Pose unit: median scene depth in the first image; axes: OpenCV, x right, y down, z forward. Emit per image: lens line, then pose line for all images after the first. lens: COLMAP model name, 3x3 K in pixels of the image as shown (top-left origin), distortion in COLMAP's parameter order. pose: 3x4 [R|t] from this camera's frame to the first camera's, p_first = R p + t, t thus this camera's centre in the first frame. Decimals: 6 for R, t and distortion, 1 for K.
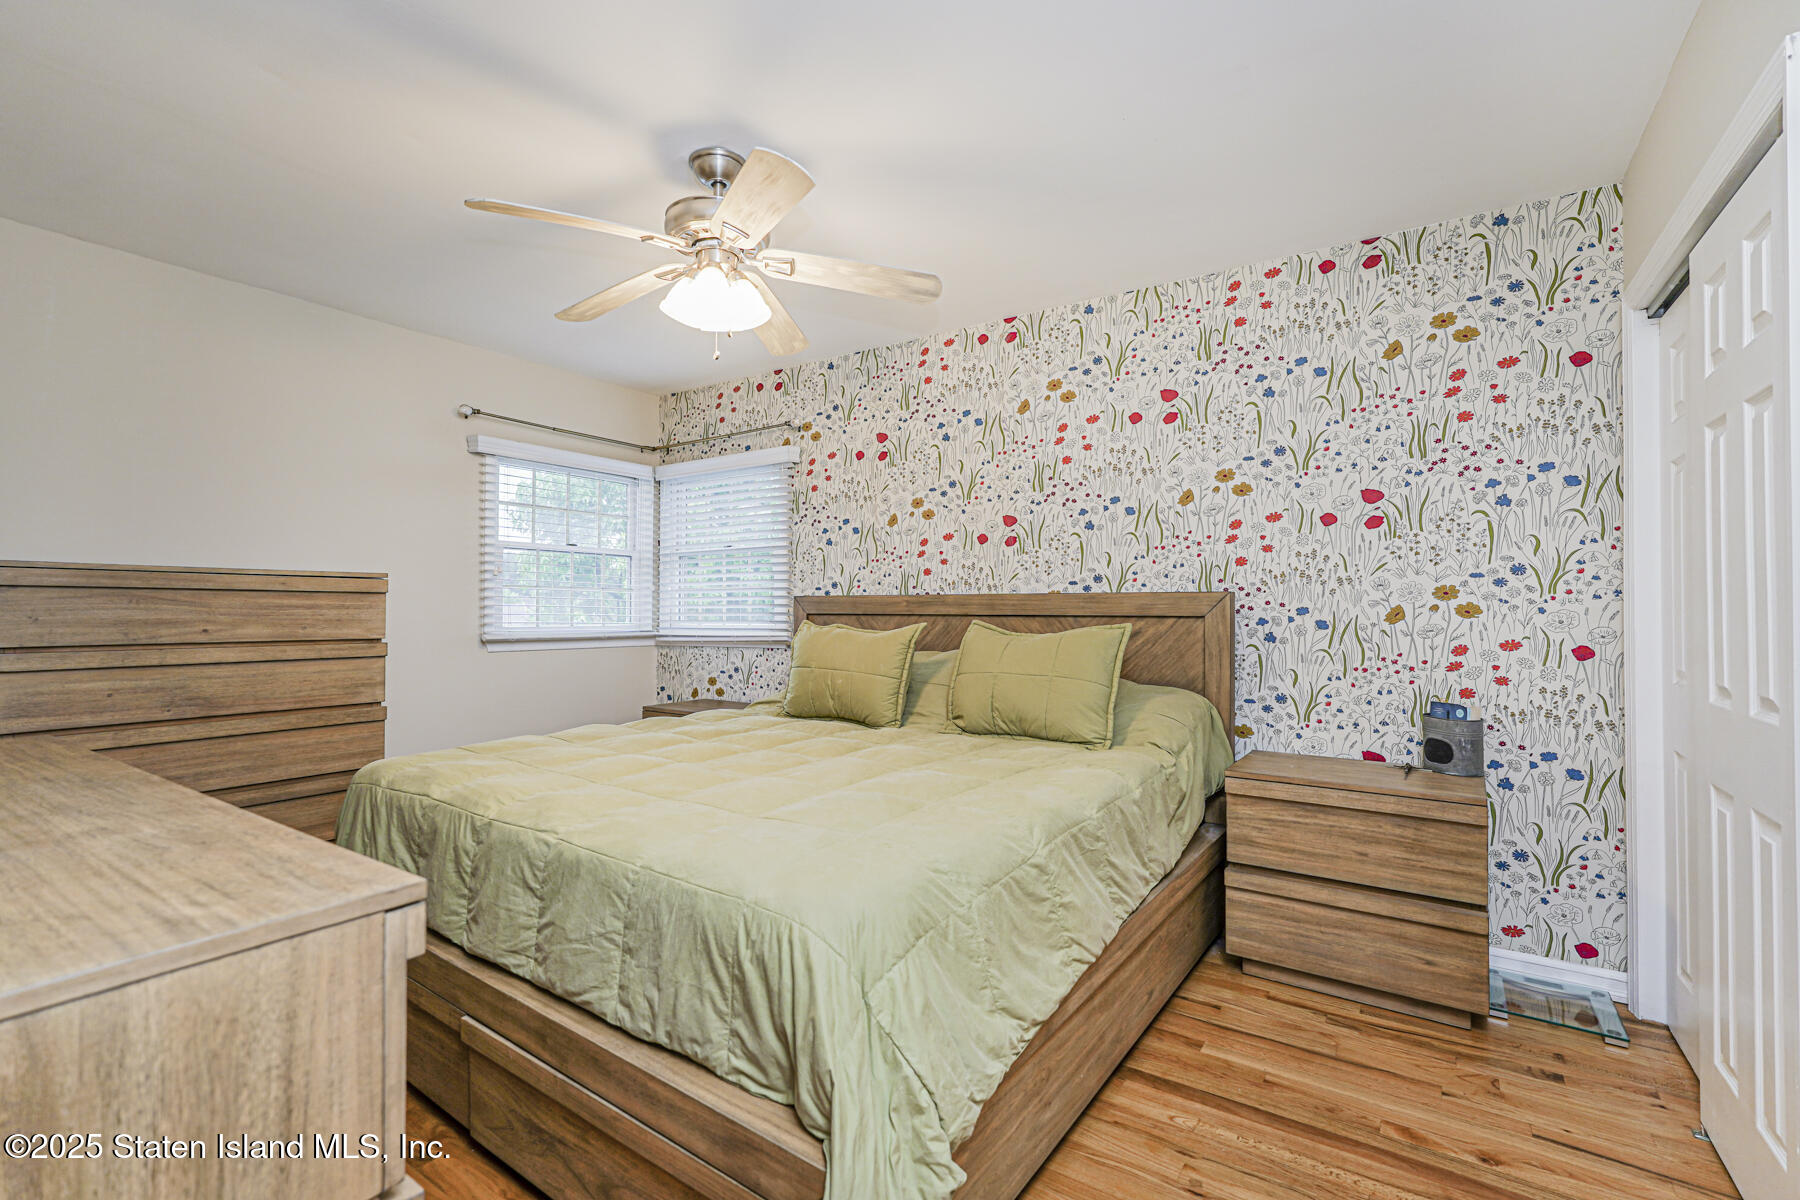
lens RADIAL K [[783.6, 0, 903.0], [0, 783.6, 595.7], [0, 0, 1]] dist [-0.014159, 0.006259]
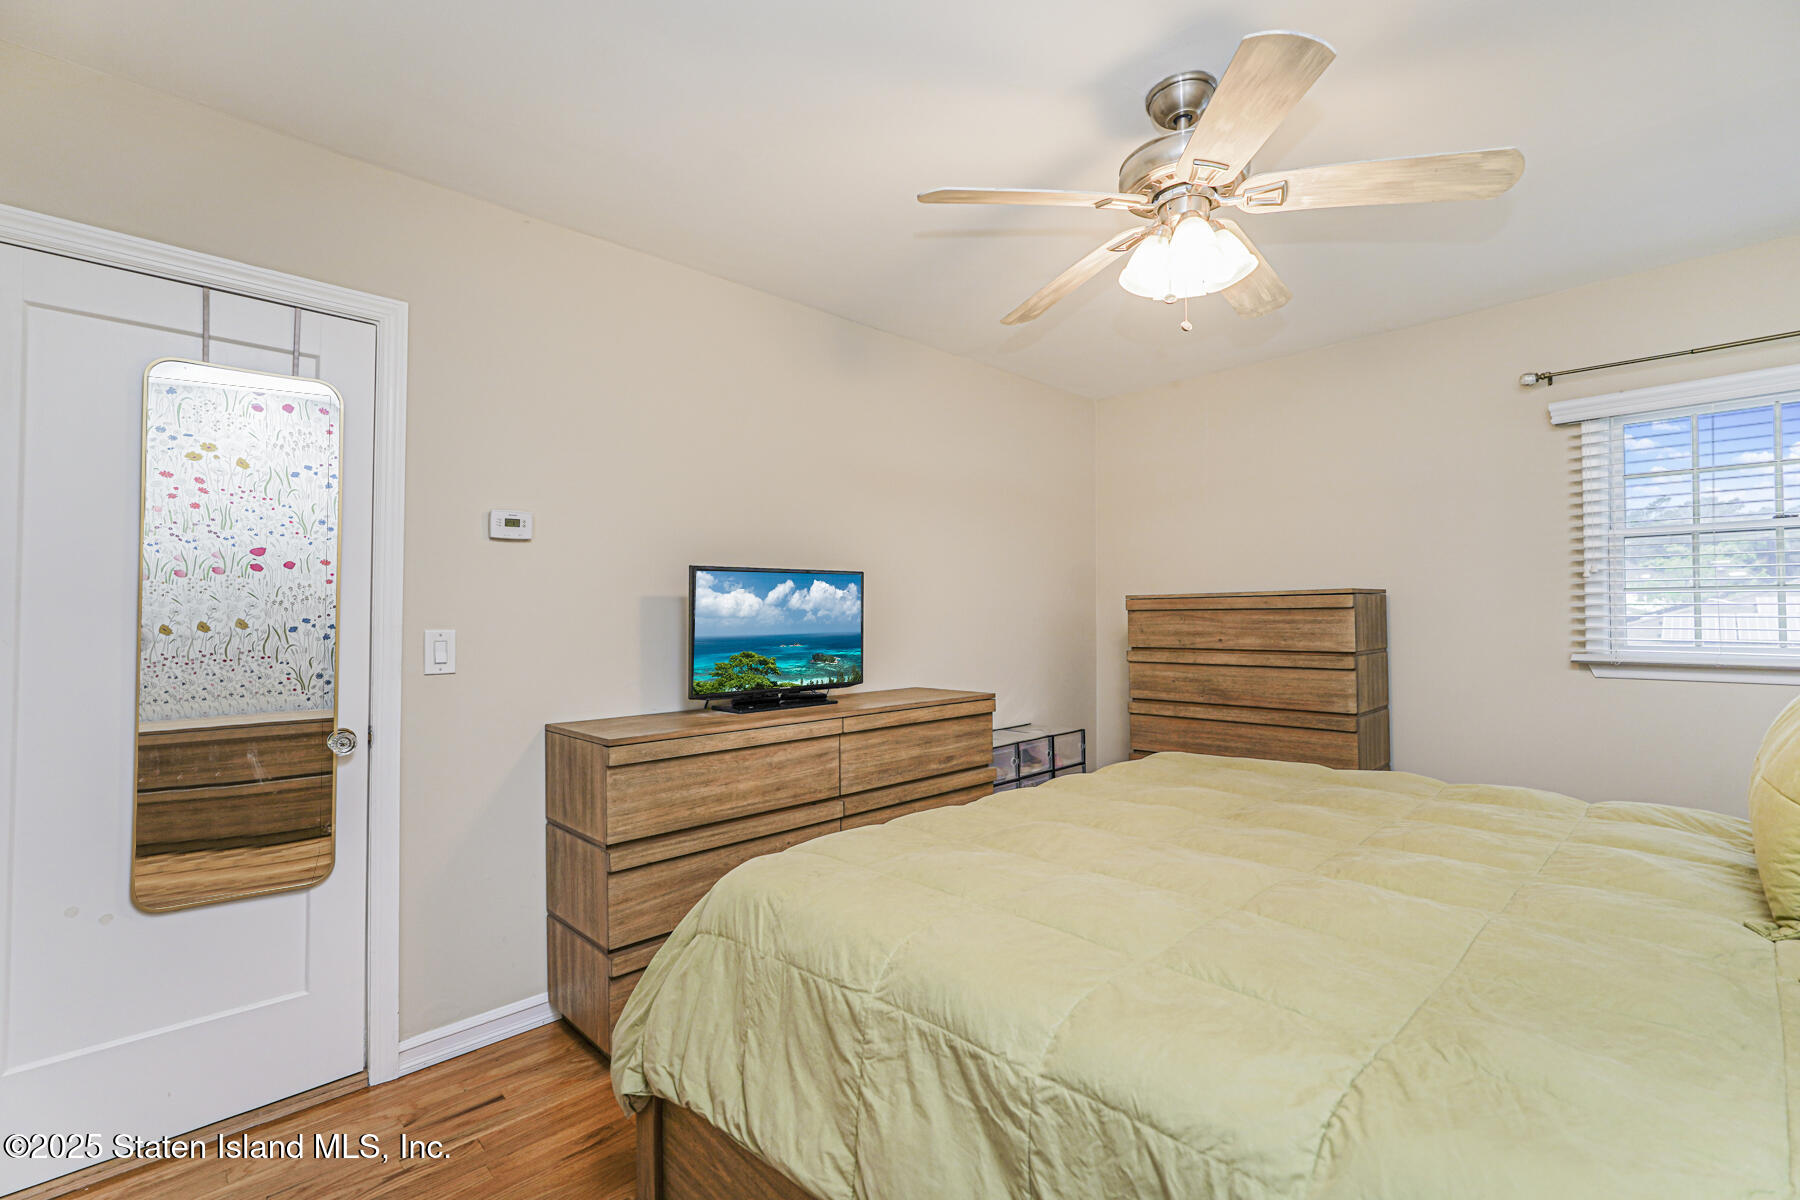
lens RADIAL K [[783.6, 0, 903.0], [0, 783.6, 595.7], [0, 0, 1]] dist [-0.014159, 0.006259]
pose [[-0.210126, -0.027060, -0.977300, 0.537667], [0.025839, 0.999114, -0.033220, -0.000706], [0.977333, -0.032233, -0.209241, 0.750501]]
